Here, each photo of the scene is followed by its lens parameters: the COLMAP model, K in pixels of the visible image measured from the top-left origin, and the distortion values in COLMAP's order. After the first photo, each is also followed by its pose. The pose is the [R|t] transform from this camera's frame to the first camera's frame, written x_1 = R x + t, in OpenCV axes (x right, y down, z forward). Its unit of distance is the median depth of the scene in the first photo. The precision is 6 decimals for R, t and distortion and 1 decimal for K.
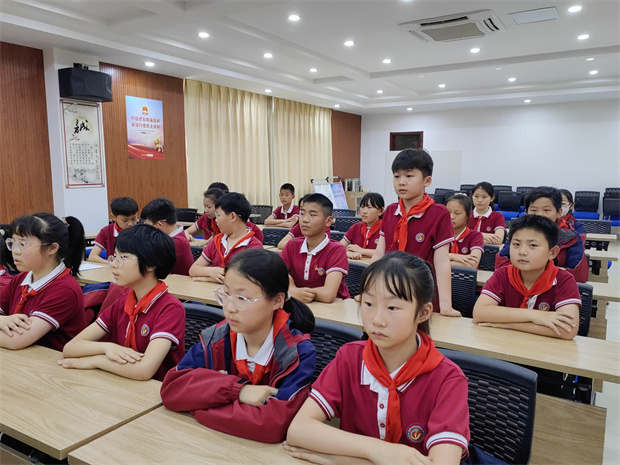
lens RADIAL K [[504.1, 0, 305.8], [0, 504.1, 235.3], [0, 0, 1]] dist [0.041651, -0.006894]
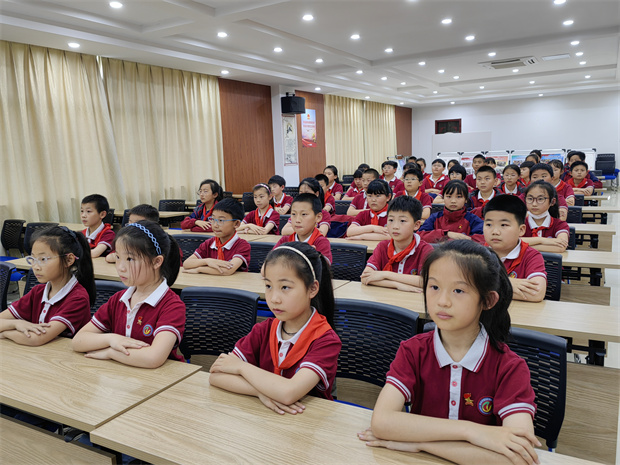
lens RADIAL K [[504.1, 0, 314.5], [0, 504.1, 229.8], [0, 0, 1]] dist [0.041651, -0.006894]
pose [[0.998281, -0.051954, 0.027122, -0.314033], [0.051519, 0.998536, 0.016498, 0.072522], [-0.027939, -0.015072, 0.999496, -0.513182]]
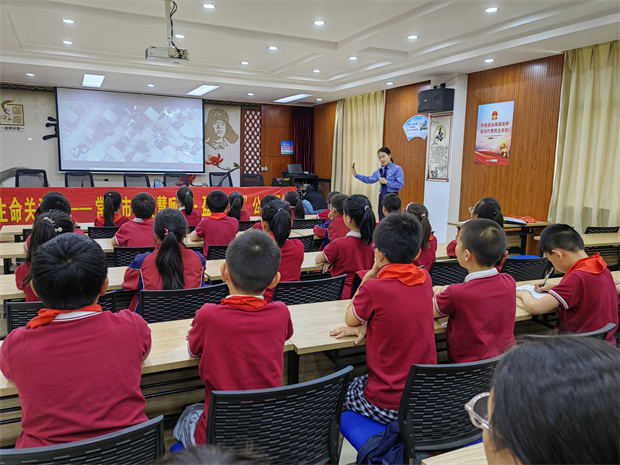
lens RADIAL K [[504.1, 0, 312.3], [0, 504.1, 230.8], [0, 0, 1]] dist [0.041651, -0.006894]
pose [[-0.544298, 0.100408, -0.832861, 0.631604], [-0.135759, 0.969181, 0.205565, -0.160388], [0.827834, 0.224957, -0.513892, 1.106458]]
